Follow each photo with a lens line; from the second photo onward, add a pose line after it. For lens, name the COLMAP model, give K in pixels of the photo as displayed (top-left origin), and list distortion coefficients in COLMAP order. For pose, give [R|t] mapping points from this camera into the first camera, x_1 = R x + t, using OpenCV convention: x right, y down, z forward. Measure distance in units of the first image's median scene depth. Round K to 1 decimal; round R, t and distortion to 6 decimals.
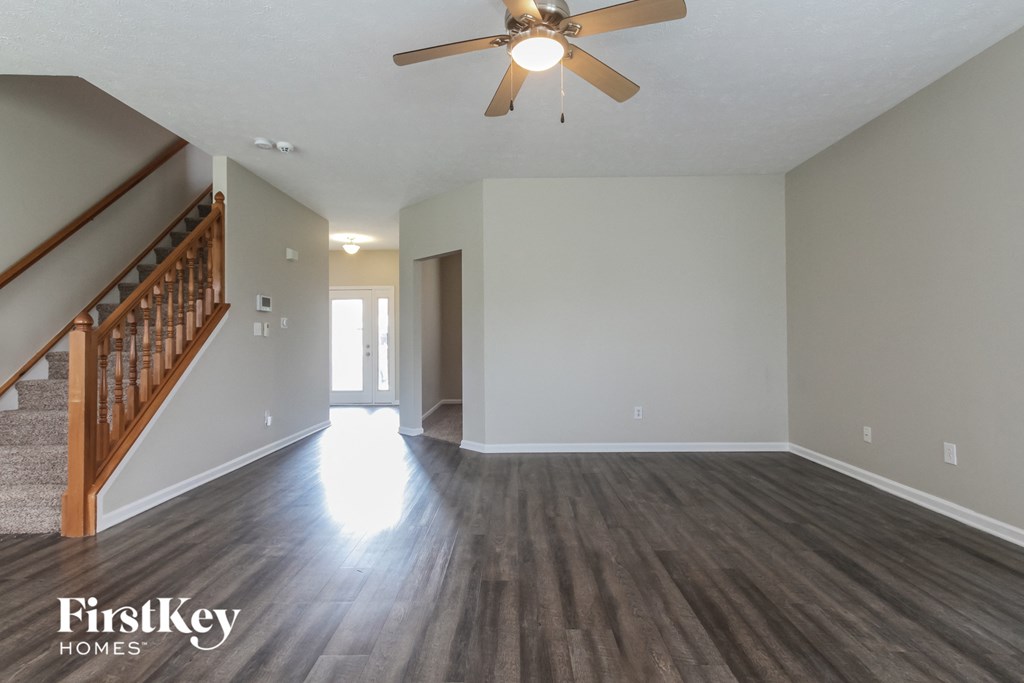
lens RADIAL K [[491.9, 0, 512.6], [0, 491.9, 334.5], [0, 0, 1]] dist [0.006282, 0.001545]
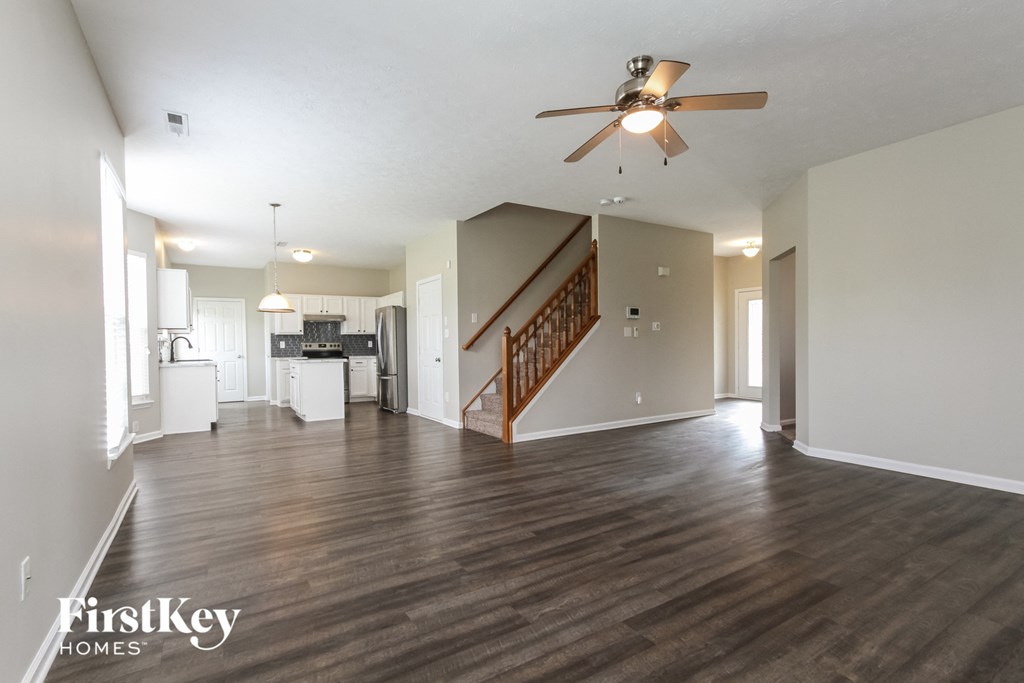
lens RADIAL K [[491.9, 0, 510.7], [0, 491.9, 347.3], [0, 0, 1]] dist [0.006282, 0.001545]
pose [[0.536191, 0.006449, -0.844072, 0.630308], [0.019158, 0.999620, 0.019808, -0.002872], [0.843879, -0.026791, 0.535864, -0.003168]]
